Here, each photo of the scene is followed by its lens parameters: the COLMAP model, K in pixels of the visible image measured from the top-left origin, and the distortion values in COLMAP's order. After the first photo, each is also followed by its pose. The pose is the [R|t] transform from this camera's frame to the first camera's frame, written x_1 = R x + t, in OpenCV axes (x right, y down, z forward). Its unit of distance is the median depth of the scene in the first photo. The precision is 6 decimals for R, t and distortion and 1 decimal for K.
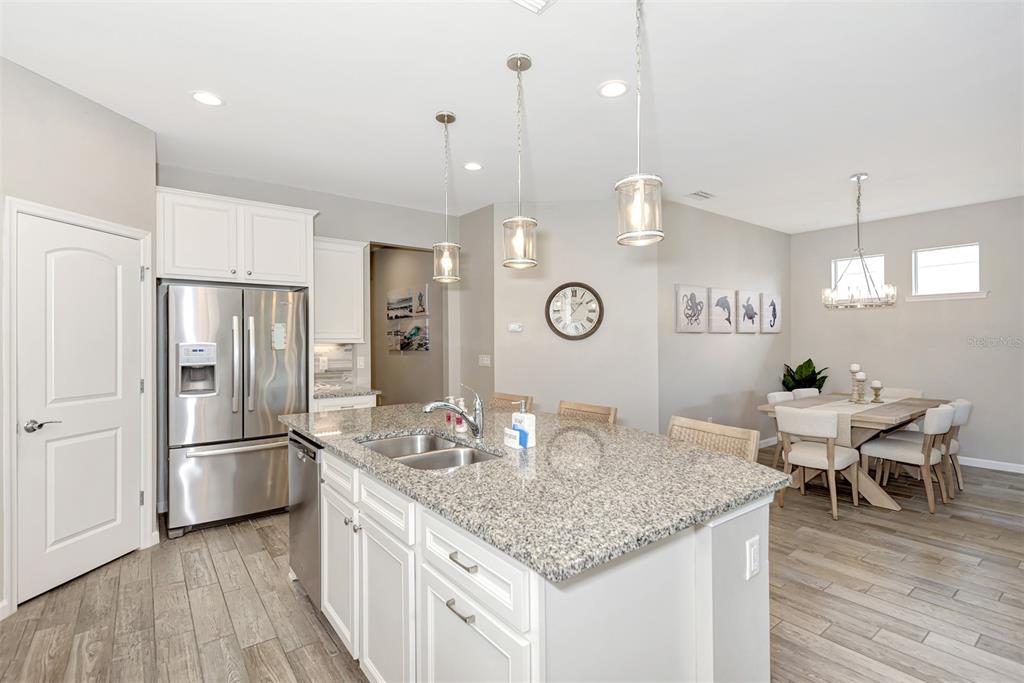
lens RADIAL K [[482.3, 0, 514.9], [0, 482.3, 338.8], [0, 0, 1]] dist [-0.001924, -0.000719]
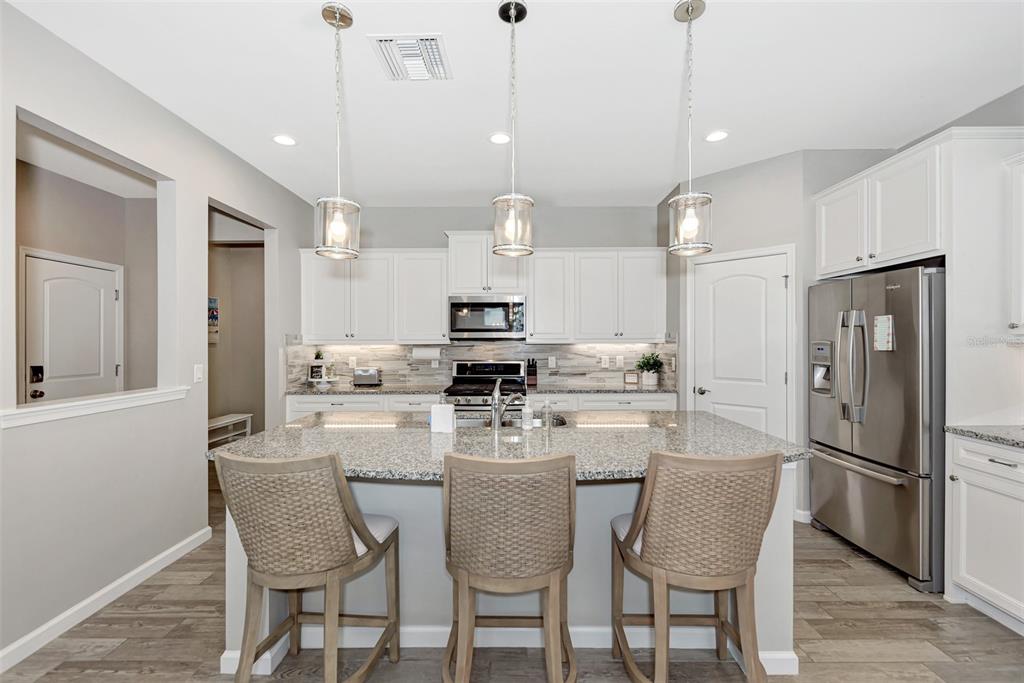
lens RADIAL K [[436.6, 0, 516.5], [0, 436.6, 342.7], [0, 0, 1]] dist [-0.000804, -0.000134]
pose [[-0.616464, 0.007323, -0.787349, 0.389143], [0.009425, 0.999954, 0.001920, 0.003925], [0.787326, -0.006237, -0.616505, 0.964771]]
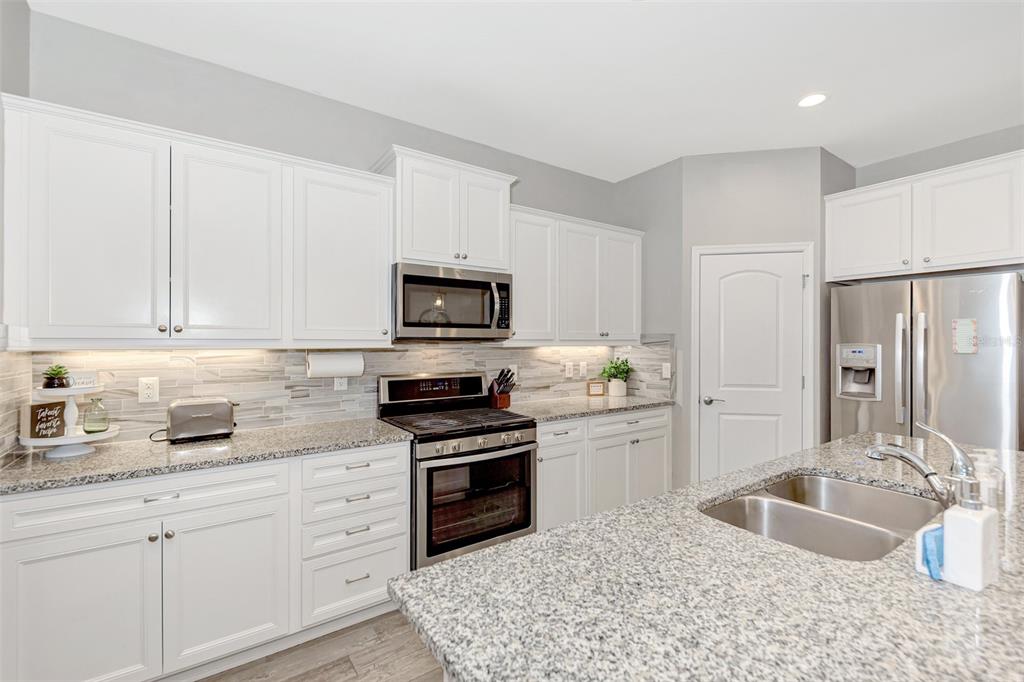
lens RADIAL K [[444.2, 0, 512.0], [0, 444.2, 341.0], [0, 0, 1]] dist [0.001546, 0.000012]
pose [[-0.049876, 0.000758, -0.998755, 0.242795], [0.005590, 0.999984, 0.000480, -0.001655], [0.998740, -0.005559, -0.049879, 0.322967]]
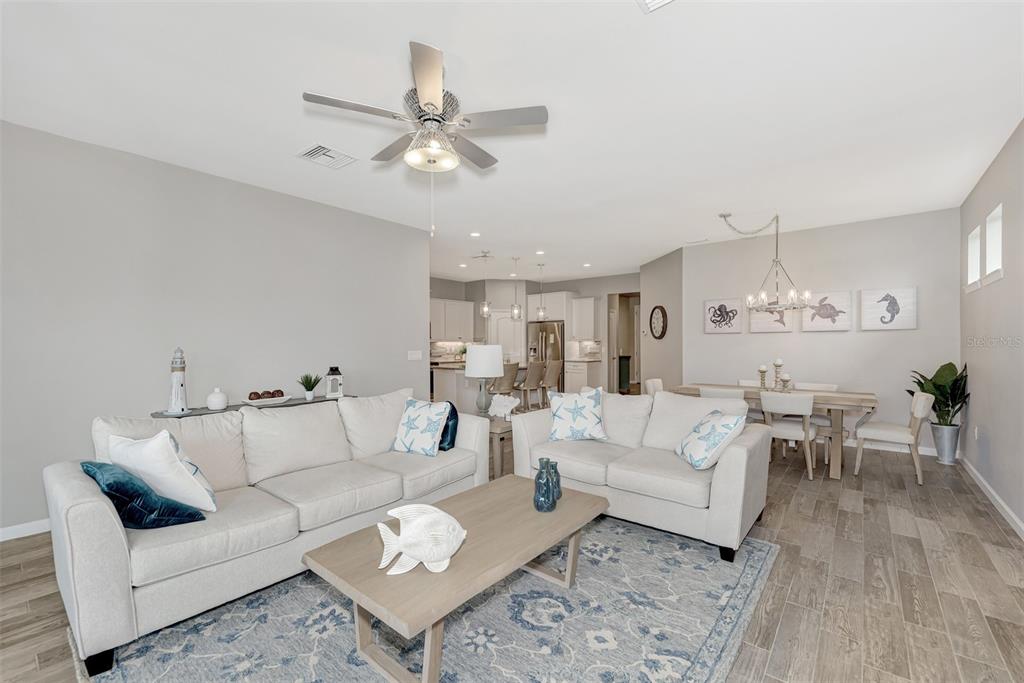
lens RADIAL K [[432.7, 0, 514.4], [0, 432.7, 344.7], [0, 0, 1]] dist [0.001504, -0.001543]
pose [[0.234078, 0.006528, -0.972196, 1.958765], [0.006589, 0.999944, 0.008301, 0.007893], [0.972195, -0.008349, 0.234022, 0.176794]]
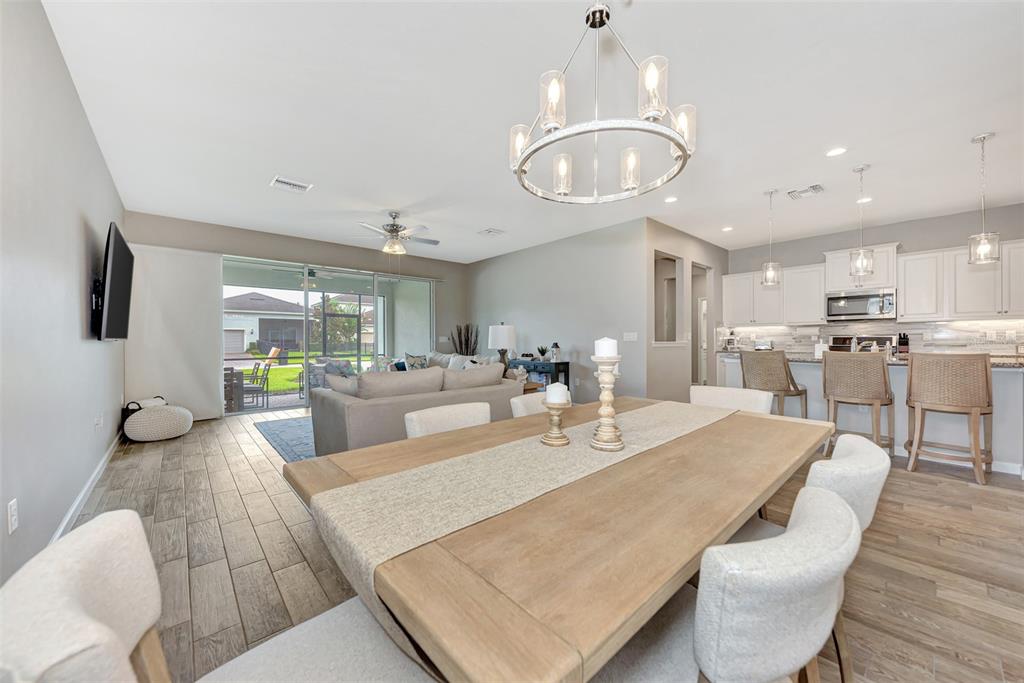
lens RADIAL K [[377.4, 0, 512.0], [0, 377.4, 341.5], [0, 0, 1]] dist [-0.001409, -0.000439]
pose [[-0.997713, 0.008473, -0.067056, 0.987983], [0.008523, 0.999964, -0.000447, 0.069177], [0.067050, -0.001017, -0.997749, 1.577608]]
